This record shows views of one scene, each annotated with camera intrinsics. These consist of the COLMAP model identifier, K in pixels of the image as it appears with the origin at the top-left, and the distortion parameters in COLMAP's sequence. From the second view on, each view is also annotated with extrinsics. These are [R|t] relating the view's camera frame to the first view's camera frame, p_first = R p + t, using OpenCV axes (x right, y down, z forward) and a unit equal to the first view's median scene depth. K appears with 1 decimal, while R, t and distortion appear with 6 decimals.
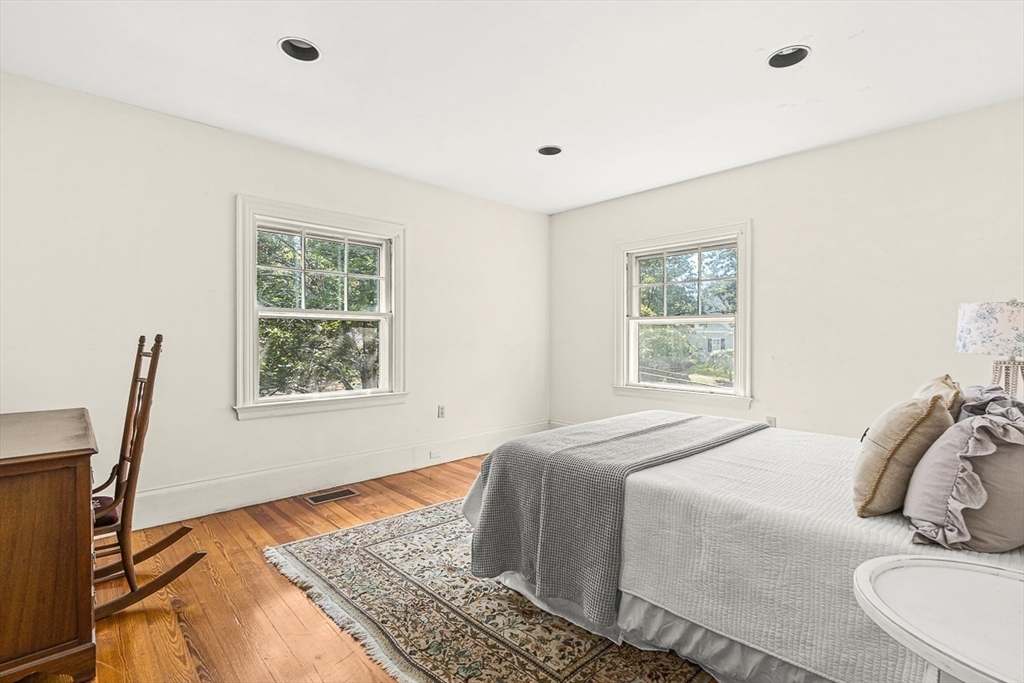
lens RADIAL K [[456.3, 0, 511.9], [0, 456.3, 343.2], [0, 0, 1]] dist [-0.000428, -0.001708]
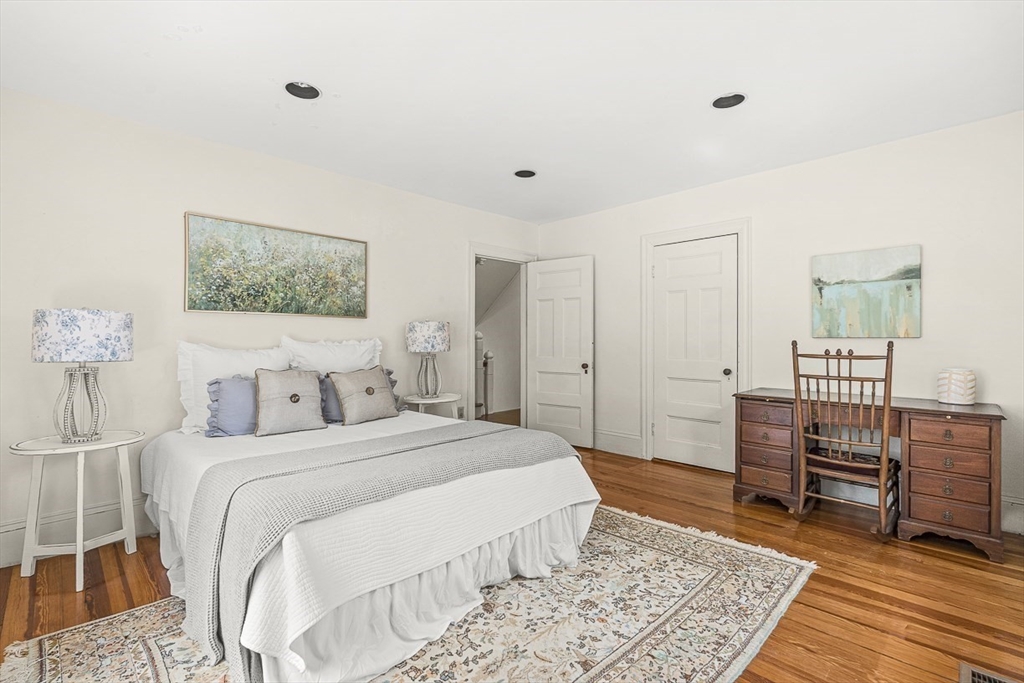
lens RADIAL K [[456.3, 0, 512.1], [0, 456.3, 336.2], [0, 0, 1]] dist [-0.000428, -0.001708]
pose [[-0.999227, 0.001922, -0.039255, 0.136072], [0.001558, 0.999955, 0.009312, -0.037863], [0.039271, 0.009244, -0.999186, 1.987614]]
